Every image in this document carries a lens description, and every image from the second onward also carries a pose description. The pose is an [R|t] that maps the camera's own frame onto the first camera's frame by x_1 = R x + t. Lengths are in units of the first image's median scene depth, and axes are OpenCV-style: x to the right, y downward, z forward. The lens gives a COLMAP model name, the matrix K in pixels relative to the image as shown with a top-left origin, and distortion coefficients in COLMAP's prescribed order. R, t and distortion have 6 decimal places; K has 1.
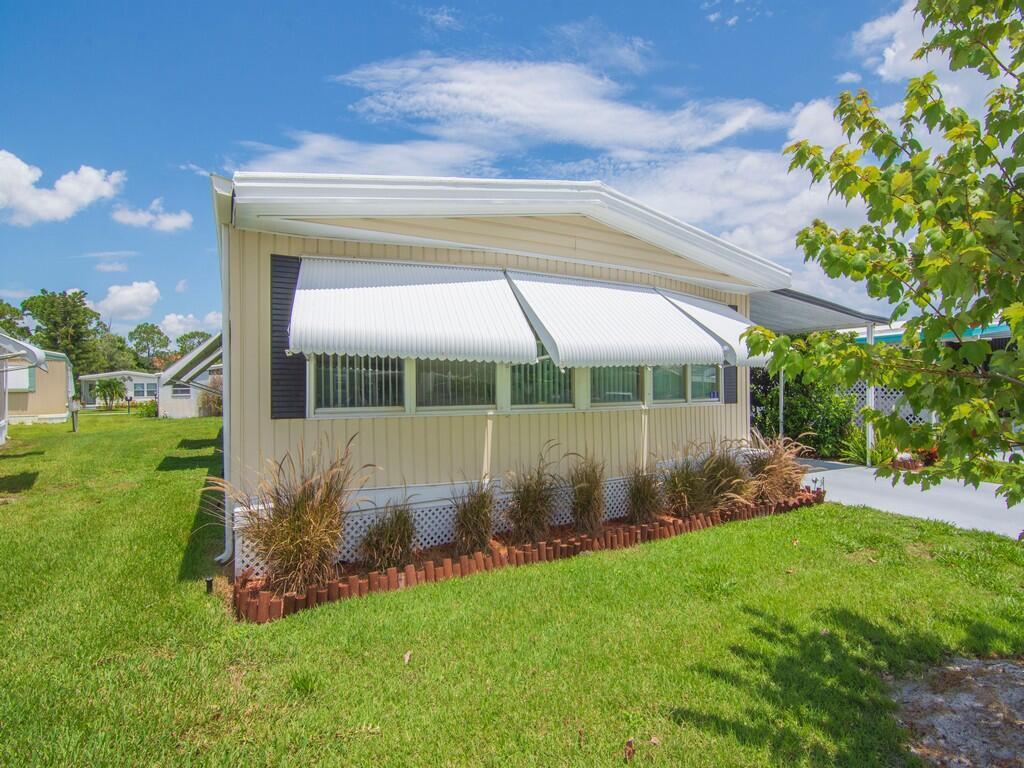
lens RADIAL K [[501.6, 0, 508.0], [0, 501.6, 393.0], [0, 0, 1]] dist [0.002424, -0.015664]
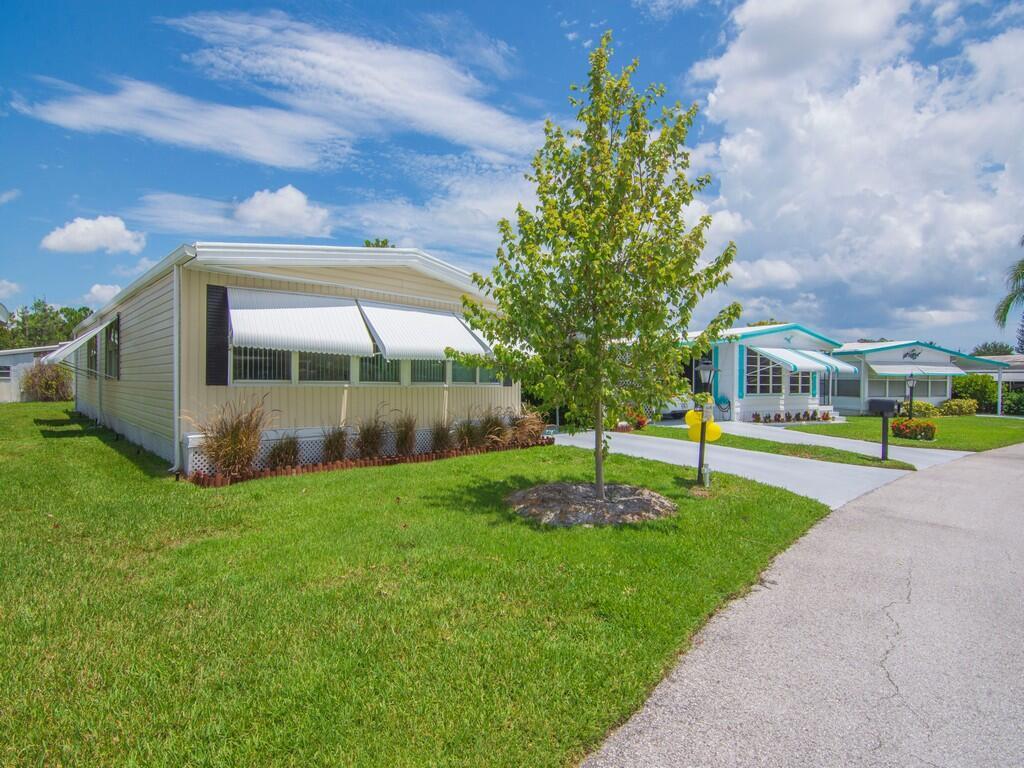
lens RADIAL K [[501.6, 0, 508.0], [0, 501.6, 393.0], [0, 0, 1]] dist [0.002424, -0.015664]
pose [[0.961922, 0.013018, 0.273014, 0.026157], [-0.016235, 0.999823, 0.009527, 0.038799], [-0.272842, -0.013596, 0.961963, -0.720198]]
